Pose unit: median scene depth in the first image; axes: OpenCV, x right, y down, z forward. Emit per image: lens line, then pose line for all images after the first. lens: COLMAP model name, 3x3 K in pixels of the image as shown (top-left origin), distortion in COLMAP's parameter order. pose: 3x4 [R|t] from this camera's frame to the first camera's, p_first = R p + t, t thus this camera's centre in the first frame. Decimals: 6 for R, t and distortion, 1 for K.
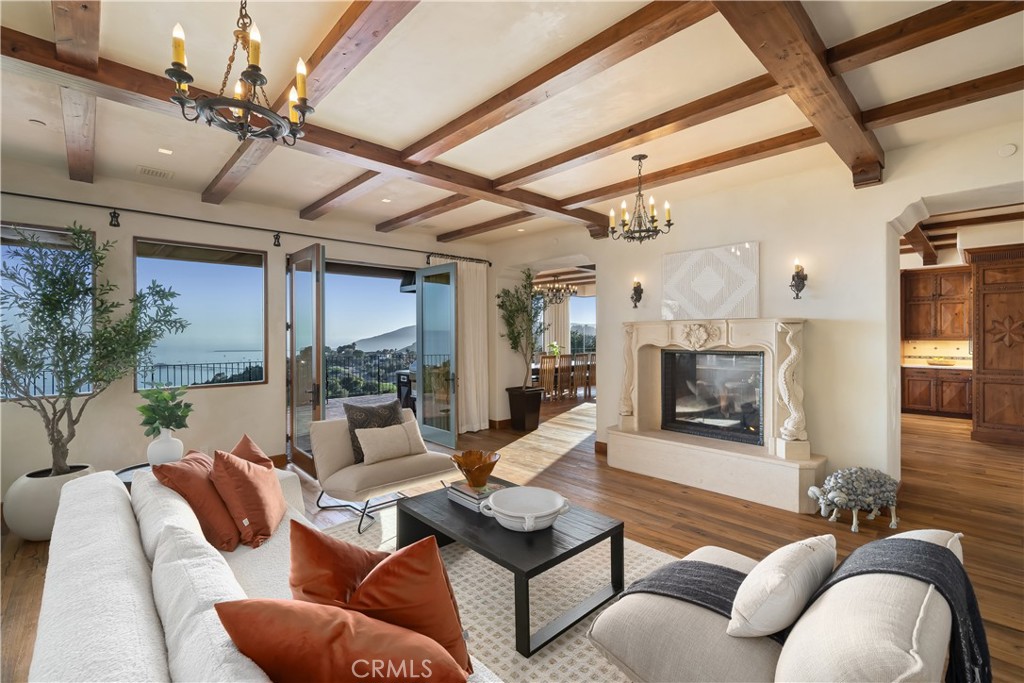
lens RADIAL K [[446.0, 0, 513.0], [0, 446.0, 336.0], [0, 0, 1]] dist [0.000332, 0.000040]
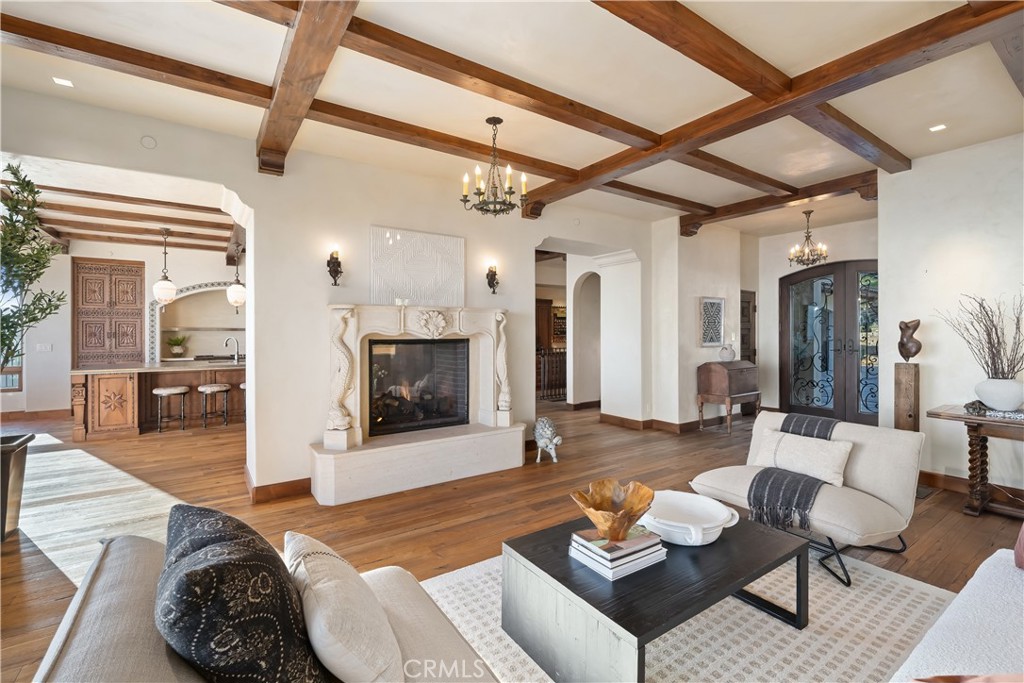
lens RADIAL K [[446.0, 0, 513.0], [0, 446.0, 336.0], [0, 0, 1]] dist [0.000332, 0.000040]
pose [[0.152878, -0.001798, 0.988243, -0.592307], [0.002204, 0.999996, 0.001478, 0.030617], [-0.988243, 0.001952, 0.152881, 0.825549]]
